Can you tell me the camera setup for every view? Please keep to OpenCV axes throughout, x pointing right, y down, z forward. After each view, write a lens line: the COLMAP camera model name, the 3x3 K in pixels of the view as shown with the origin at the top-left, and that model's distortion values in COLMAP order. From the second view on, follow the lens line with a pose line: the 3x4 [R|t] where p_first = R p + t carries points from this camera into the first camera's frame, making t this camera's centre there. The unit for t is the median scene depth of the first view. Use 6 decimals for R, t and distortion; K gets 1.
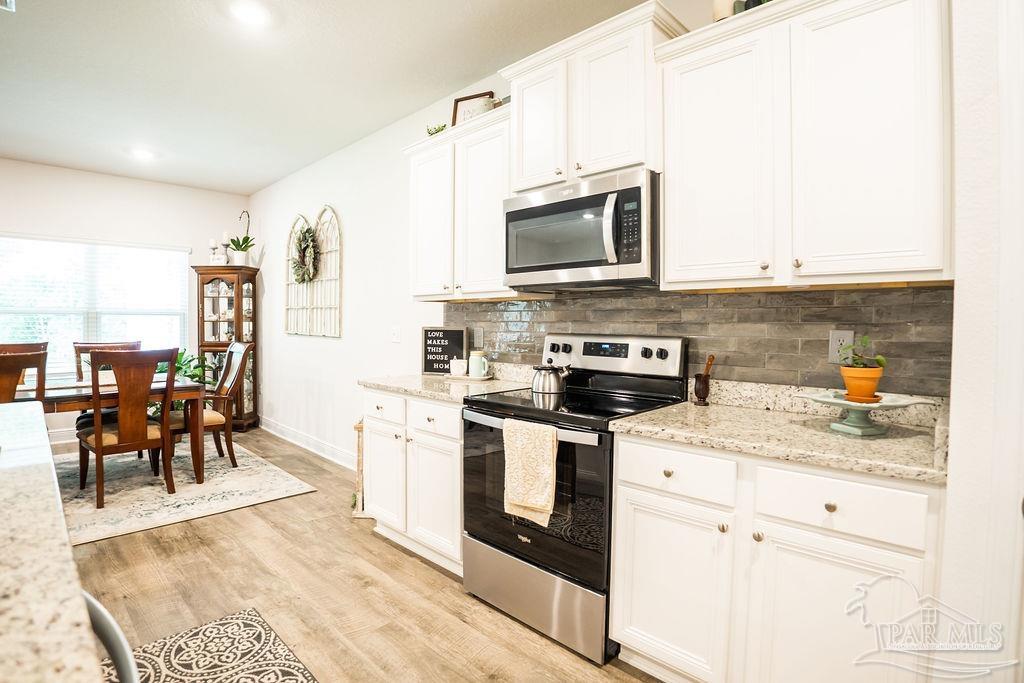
lens RADIAL K [[507.0, 0, 512.0], [0, 507.0, 341.5], [0, 0, 1]] dist [-0.105672, 0.031488]
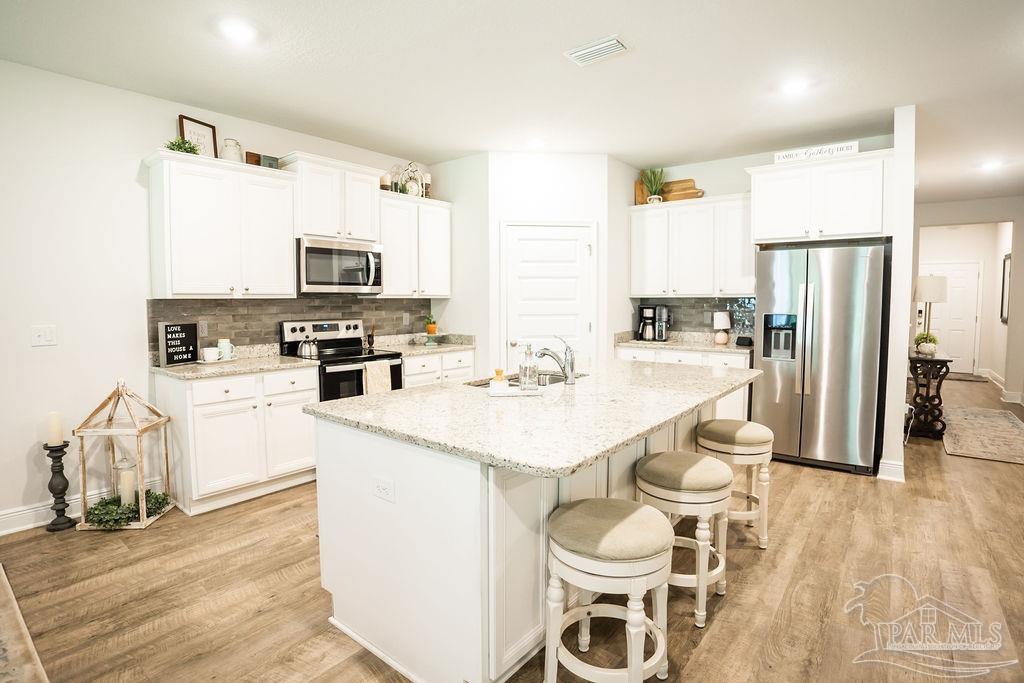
lens RADIAL K [[507.0, 0, 512.0], [0, 507.0, 341.5], [0, 0, 1]] dist [-0.105672, 0.031488]
pose [[-0.095245, -0.087288, 0.991619, -1.608047], [0.033381, 0.995308, 0.090819, -0.073199], [-0.994894, 0.041752, -0.091884, 0.478072]]
